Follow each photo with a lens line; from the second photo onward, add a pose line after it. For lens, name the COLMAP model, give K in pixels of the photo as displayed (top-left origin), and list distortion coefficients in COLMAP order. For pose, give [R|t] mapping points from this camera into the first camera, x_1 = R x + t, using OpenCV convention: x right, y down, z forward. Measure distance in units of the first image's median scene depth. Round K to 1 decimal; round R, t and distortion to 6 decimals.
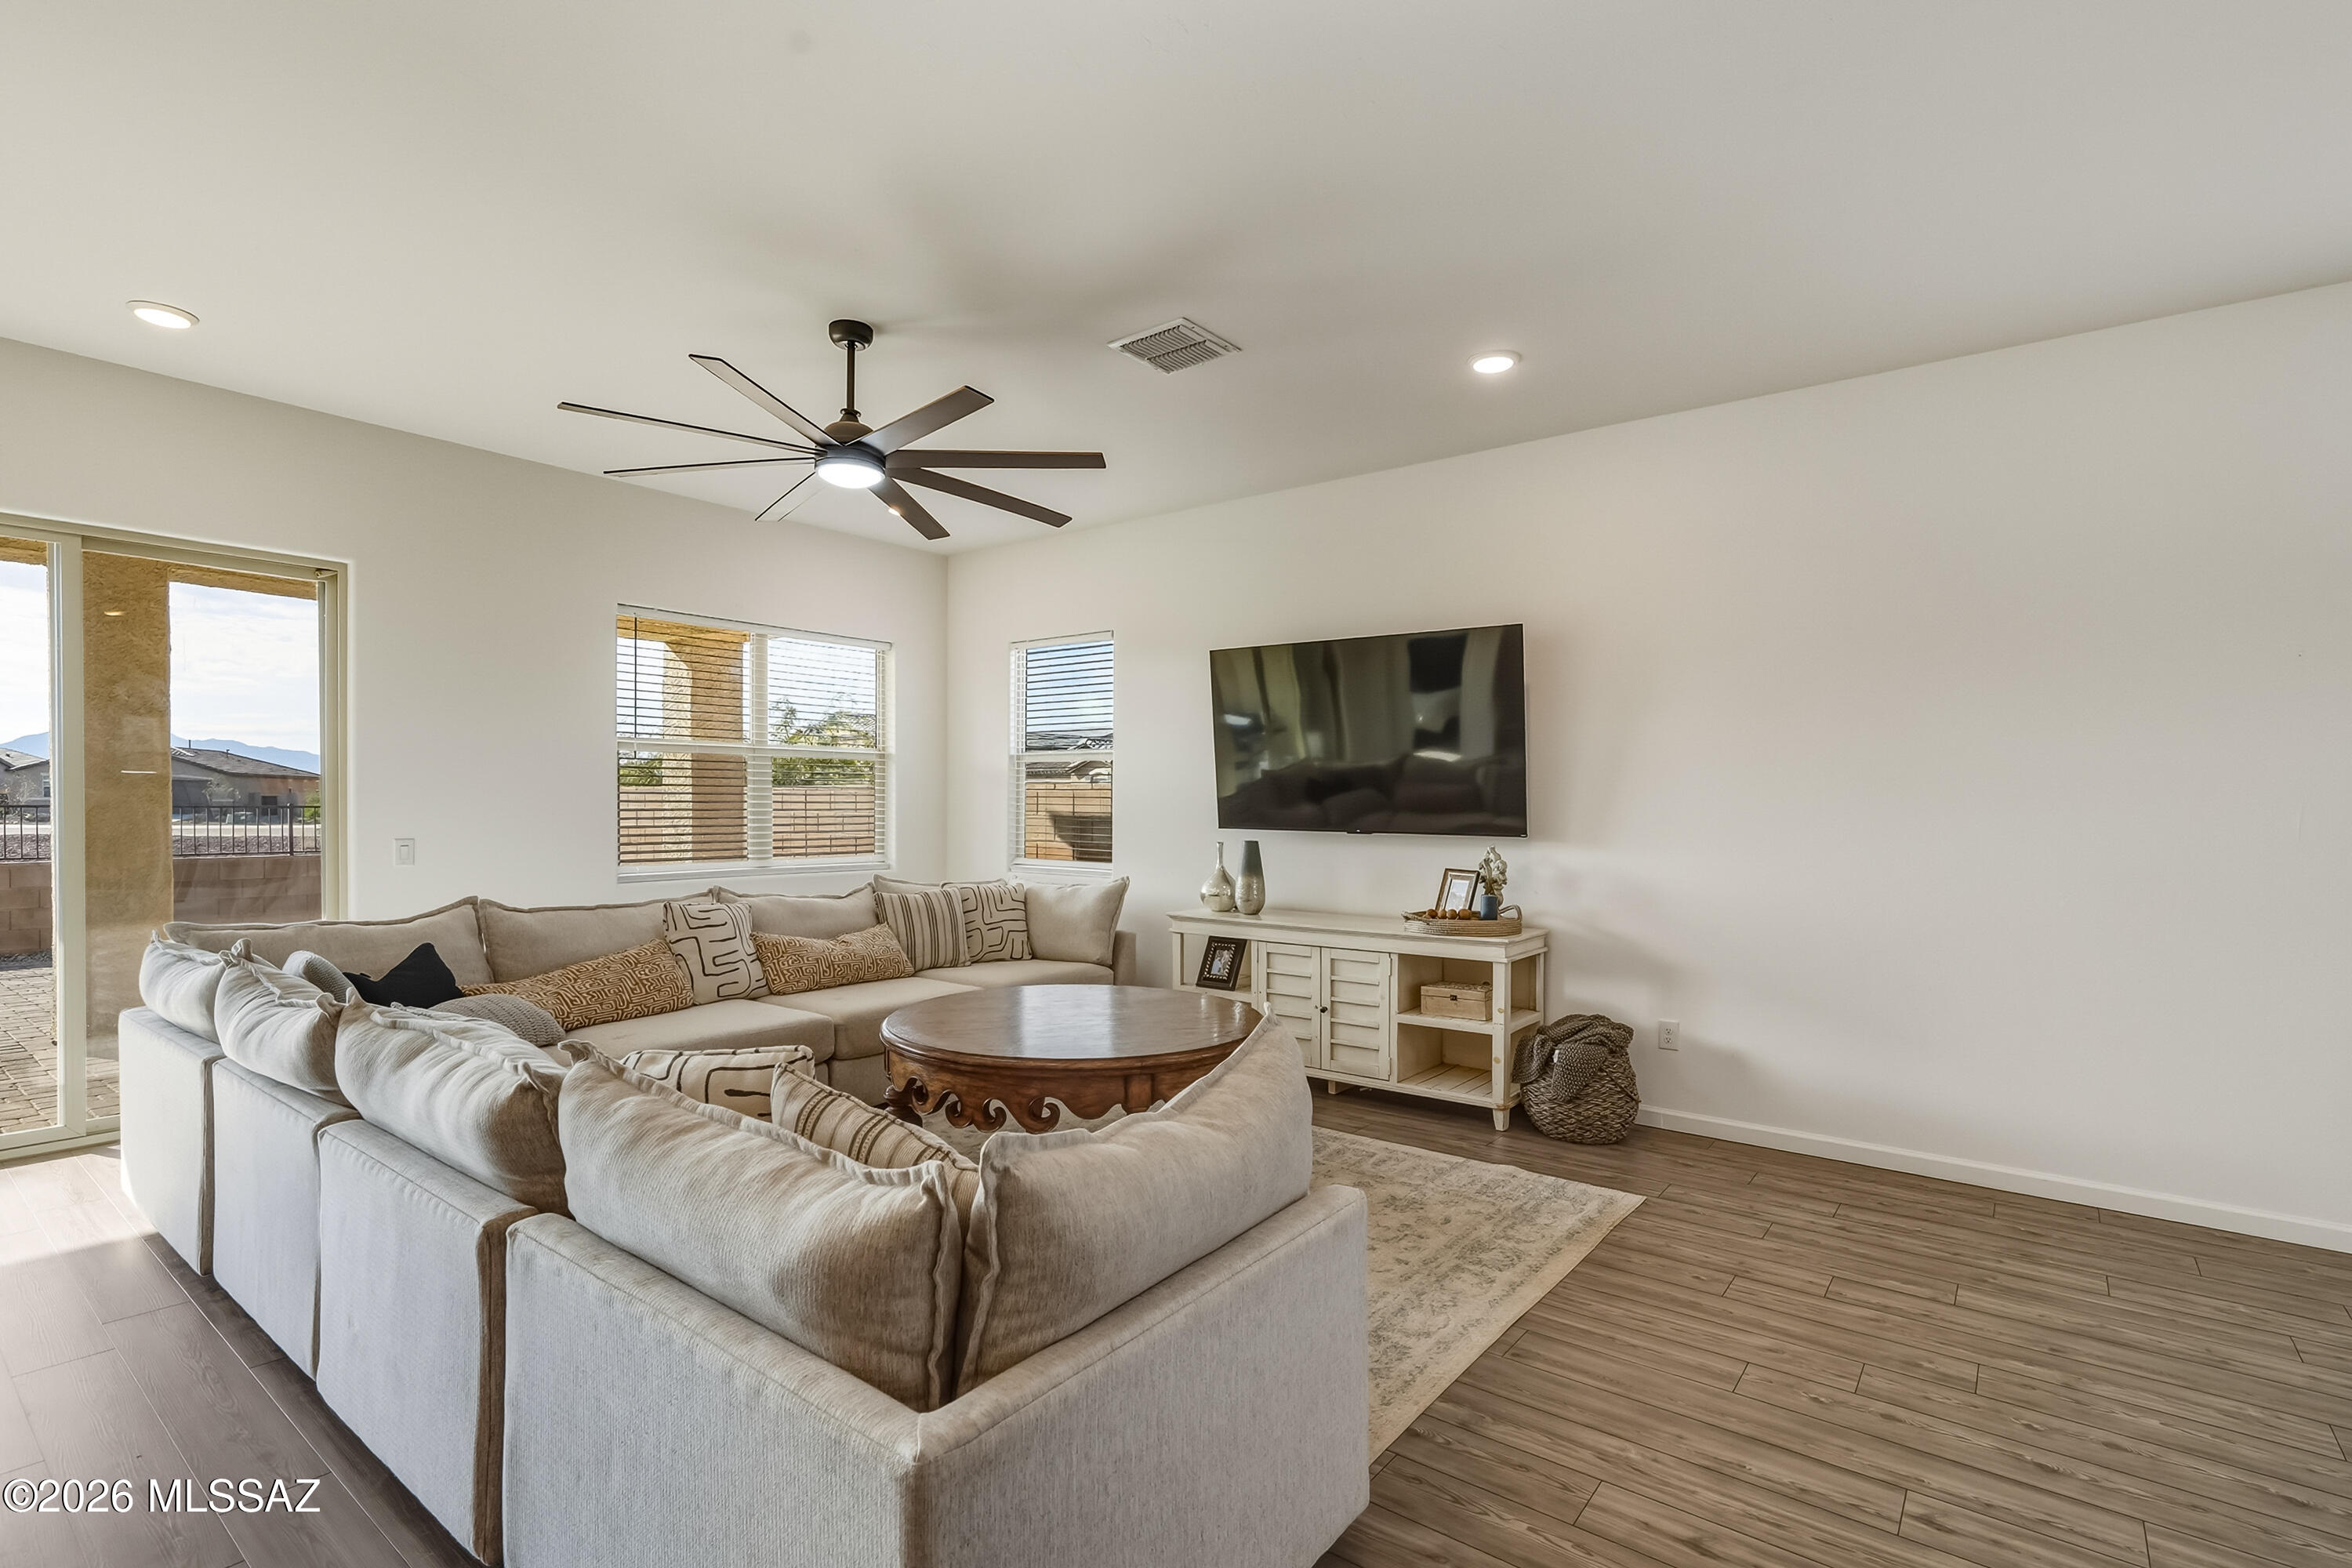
lens RADIAL K [[1079.6, 0, 1159.8], [0, 1079.6, 803.0], [0, 0, 1]] dist [-0.003426, 0.001477]
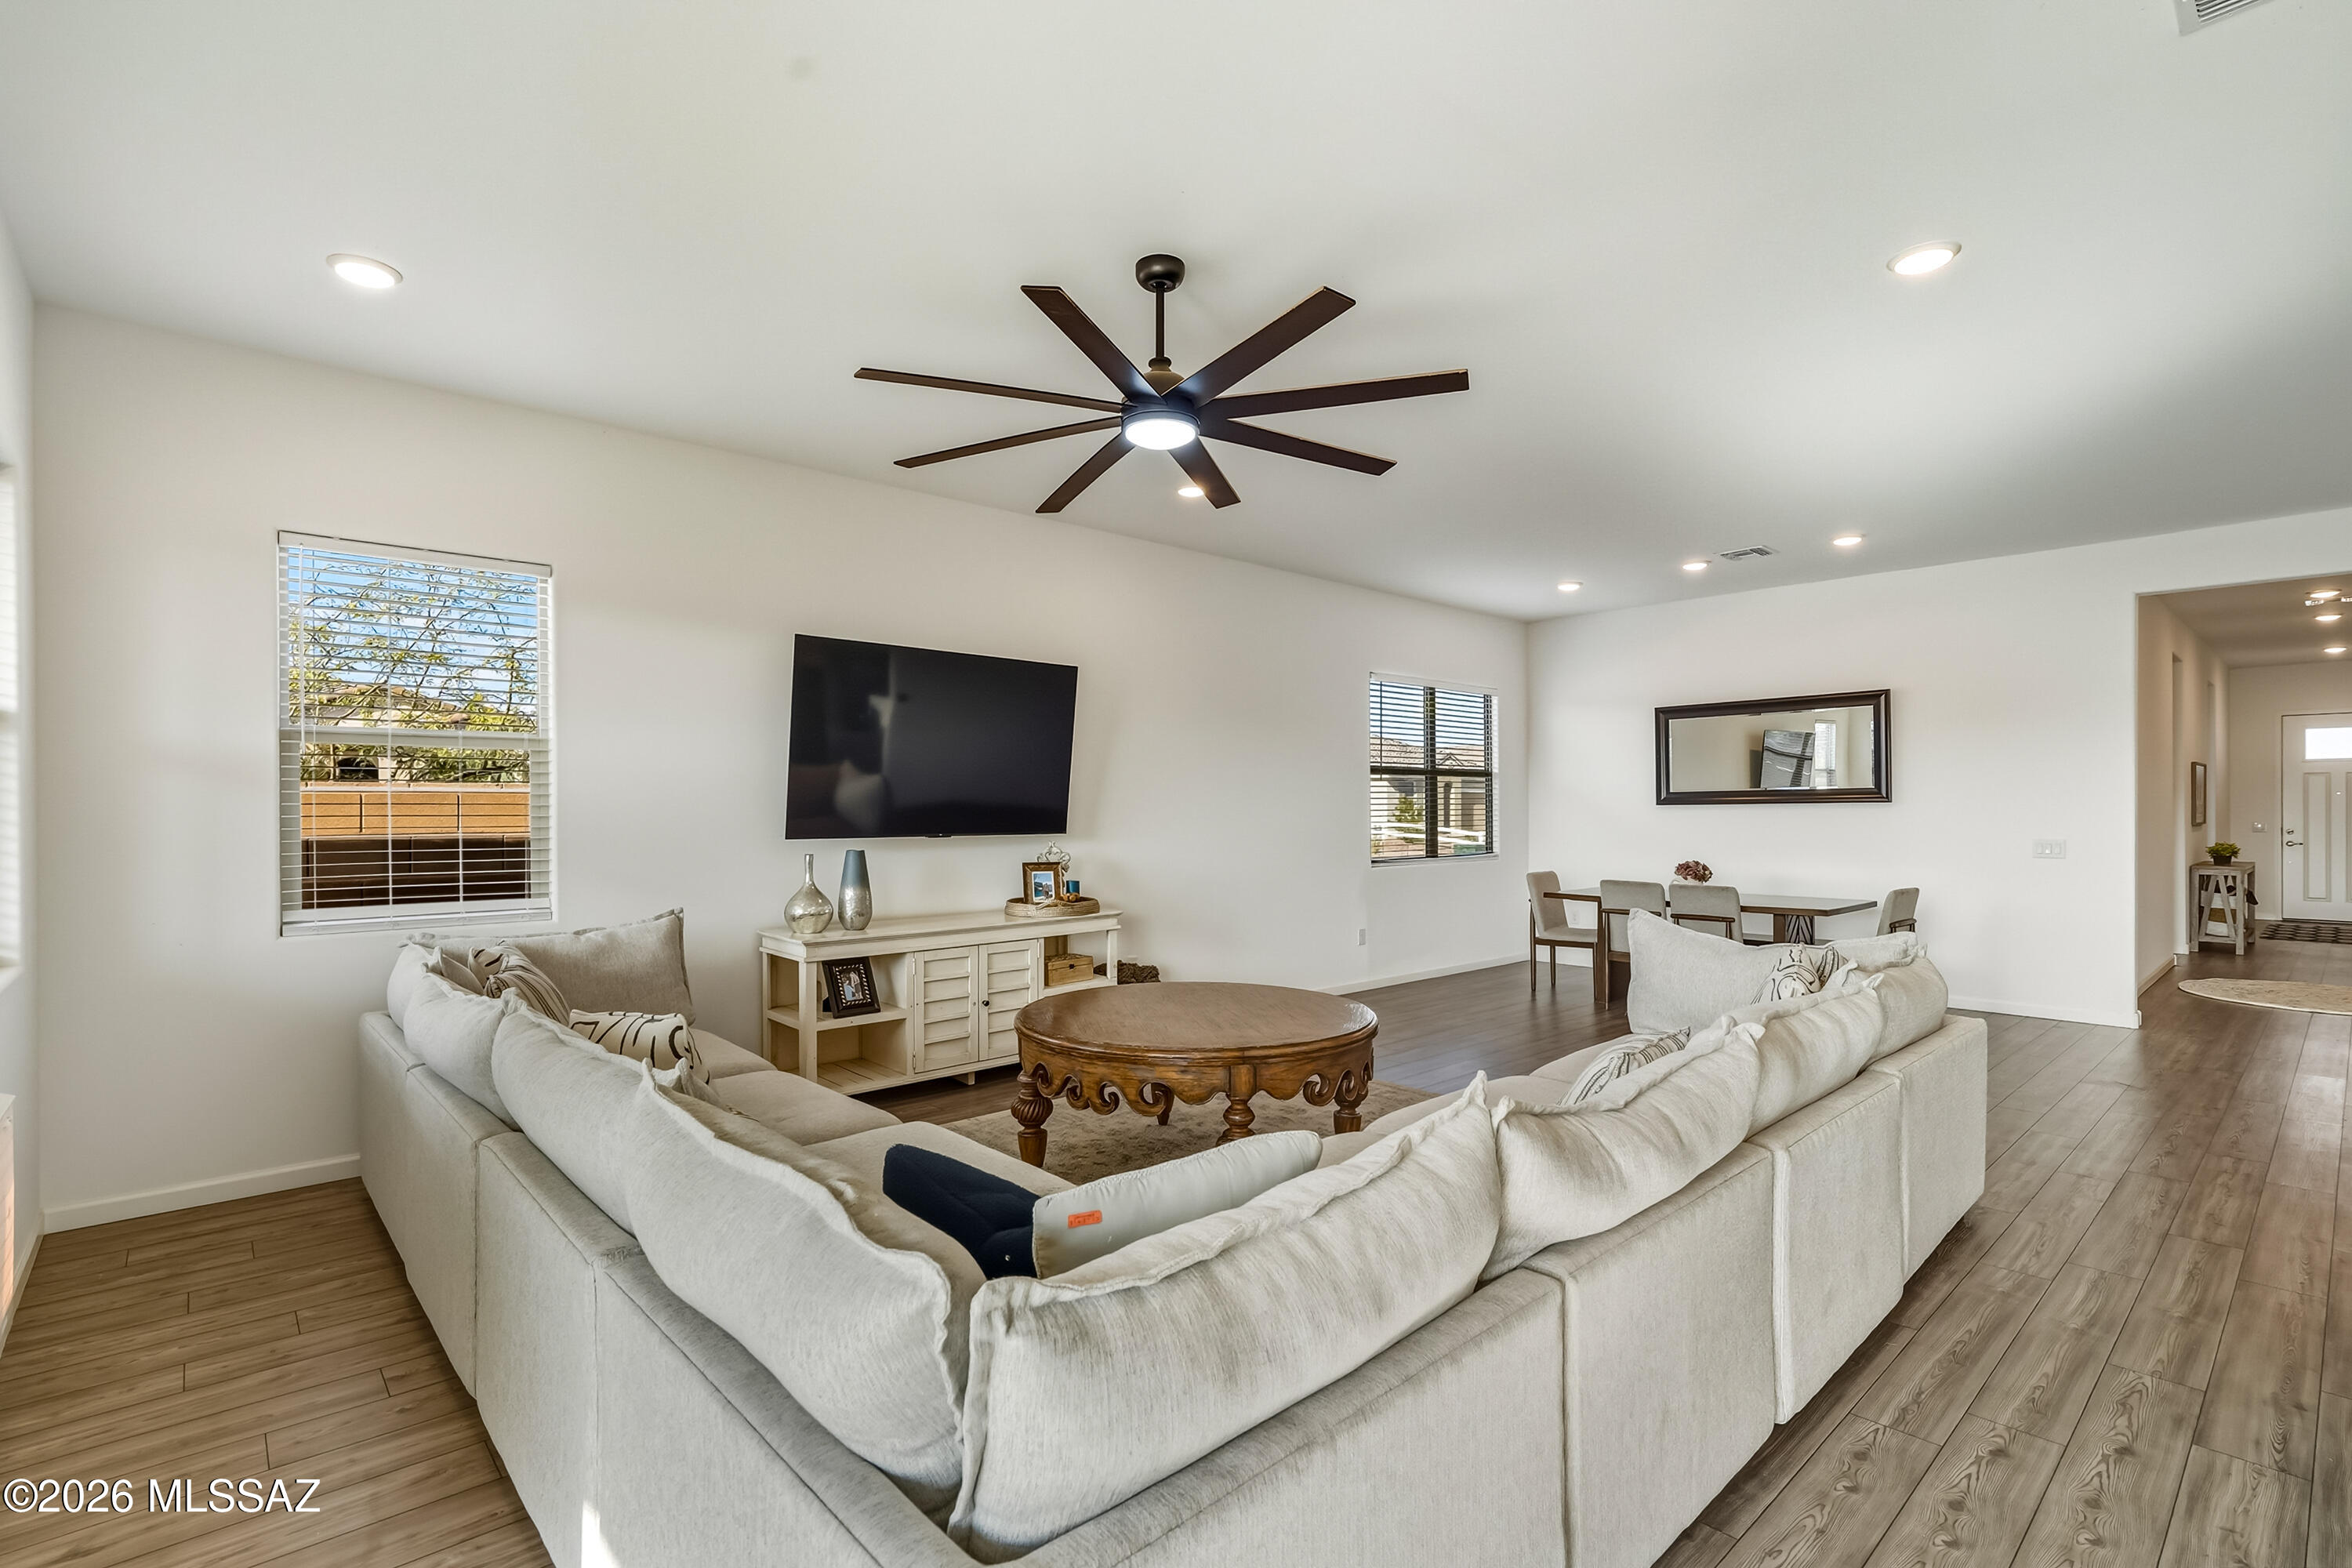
lens RADIAL K [[1079.6, 0, 1159.8], [0, 1079.6, 803.0], [0, 0, 1]] dist [-0.003426, 0.001477]
pose [[0.179961, -0.001085, 0.983673, -0.886882], [0.012933, 0.999916, -0.001263, -0.001751], [-0.983589, 0.012949, 0.179959, 0.655590]]
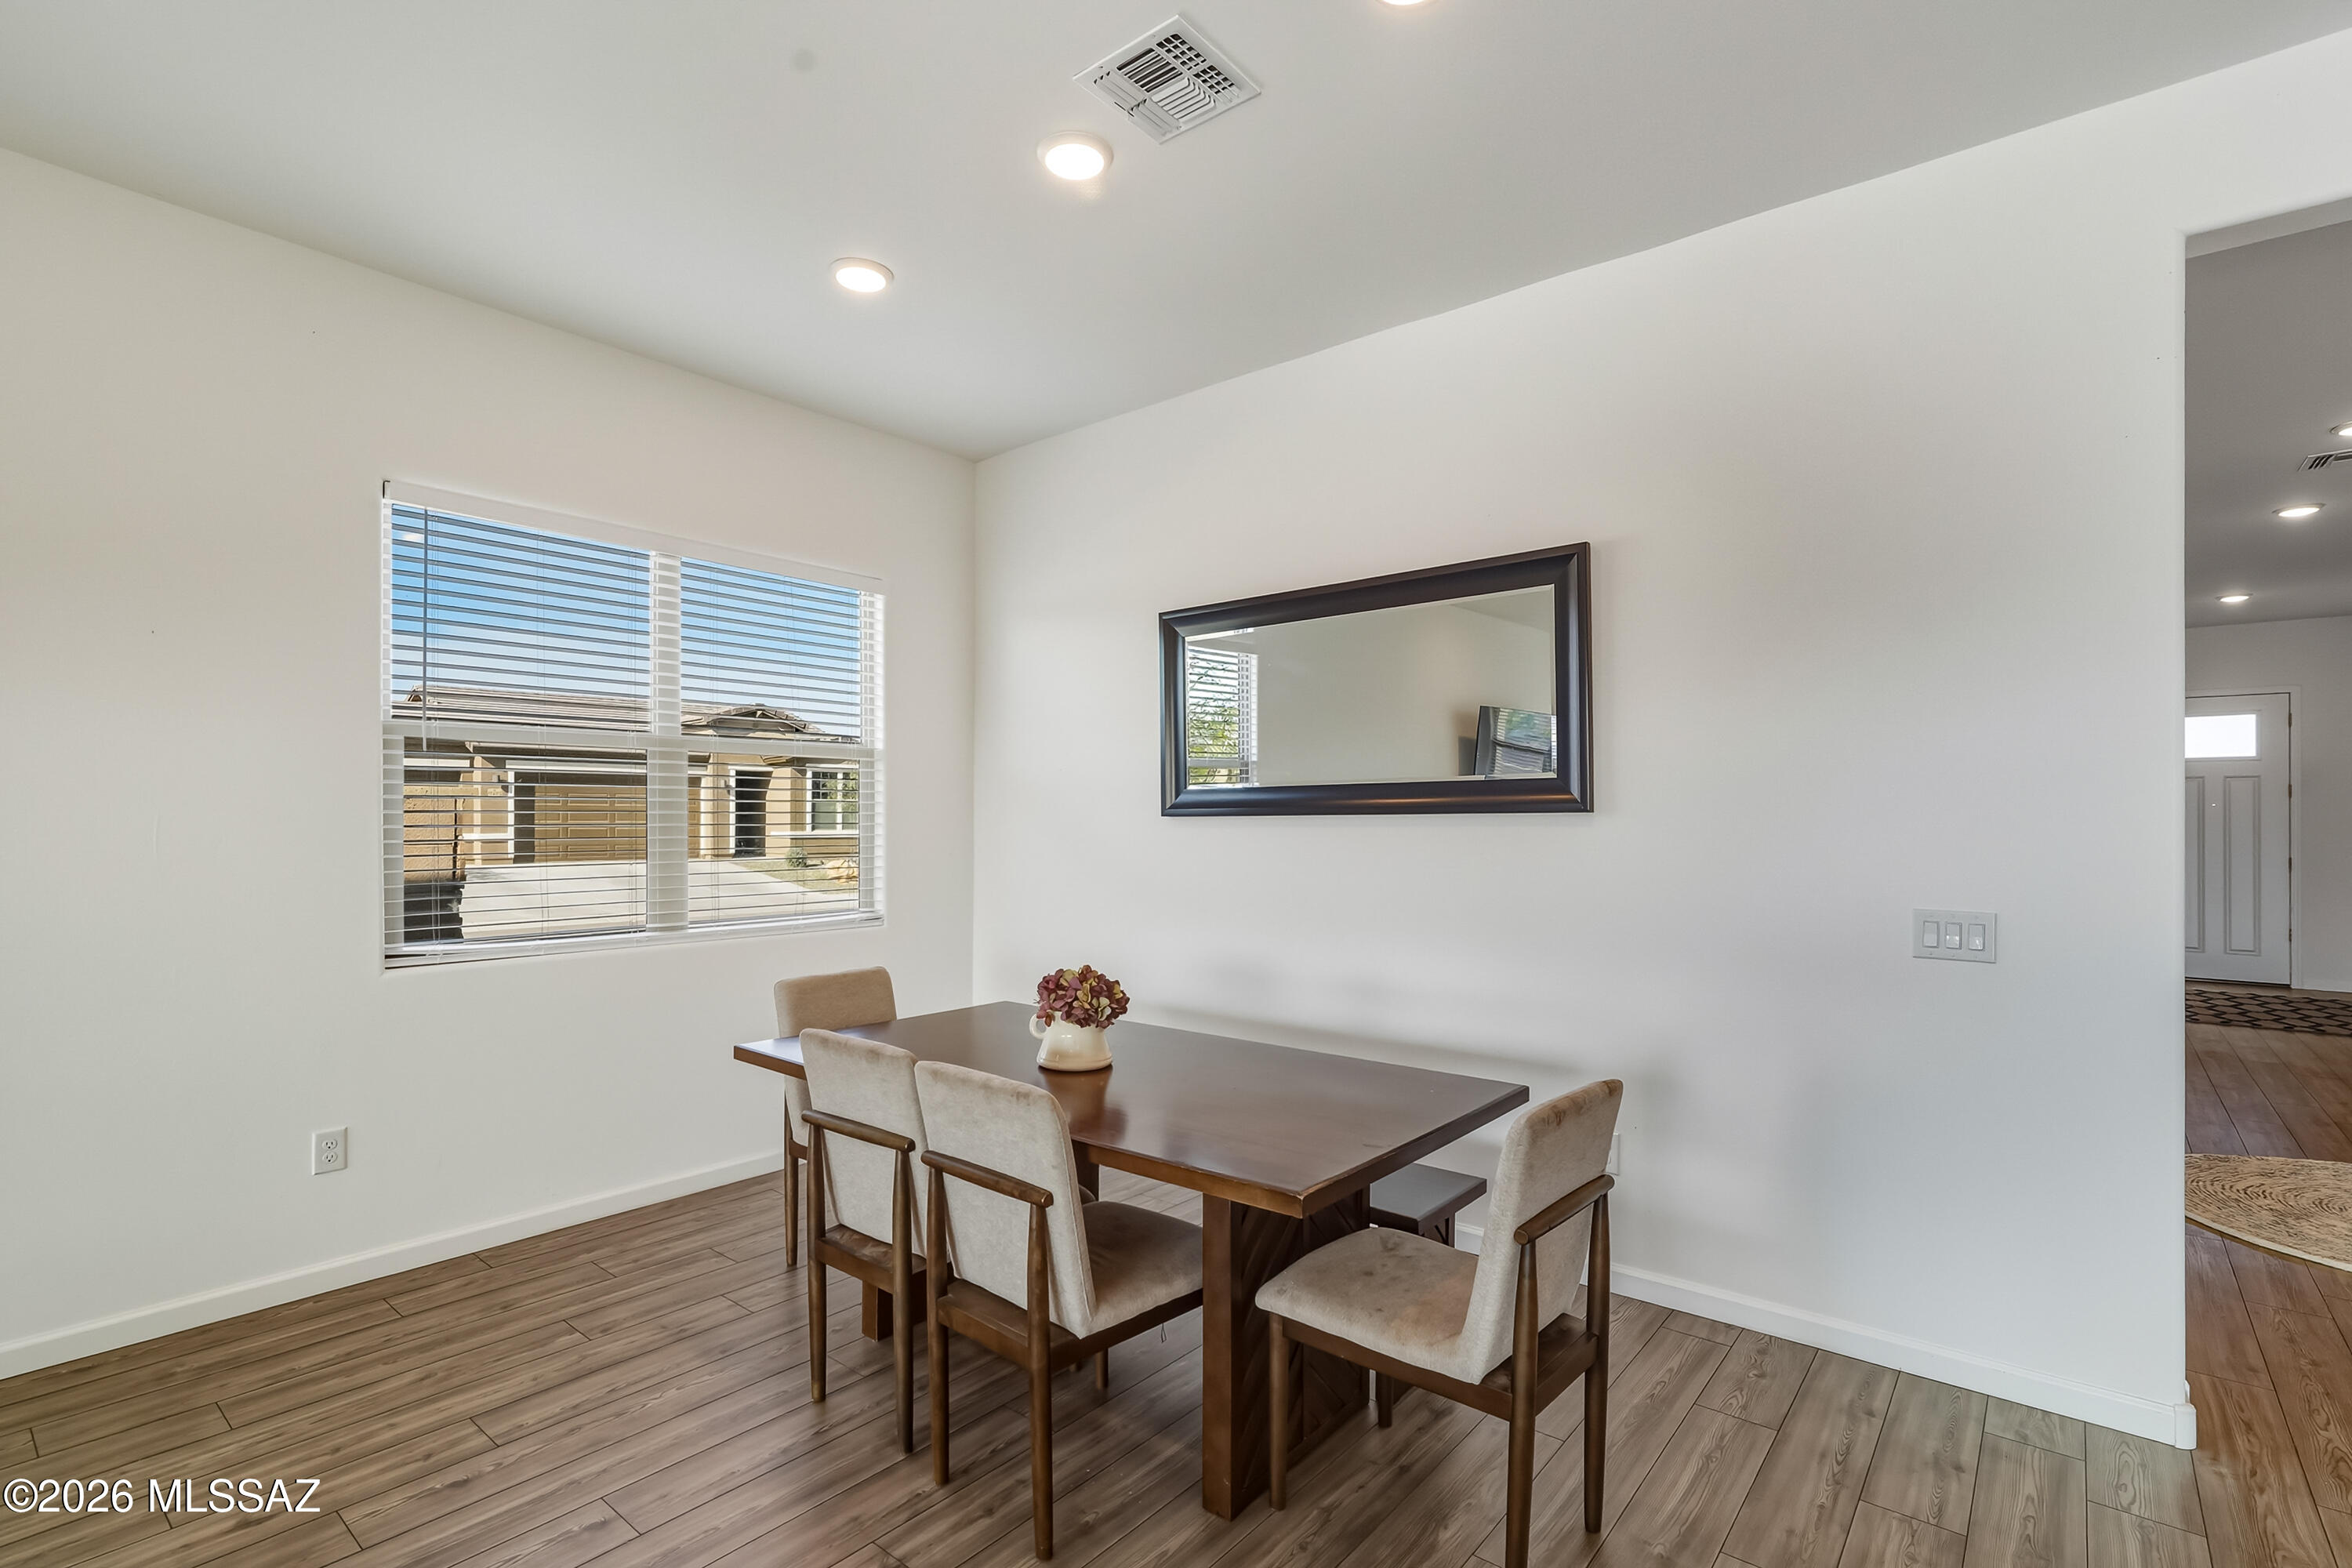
lens RADIAL K [[1079.6, 0, 1159.8], [0, 1079.6, 803.0], [0, 0, 1]] dist [-0.003426, 0.001477]
pose [[0.052480, 0.010741, 0.998564, 0.169467], [0.006960, 0.999914, -0.011121, 0.008033], [-0.998598, 0.007534, 0.052400, 0.123364]]
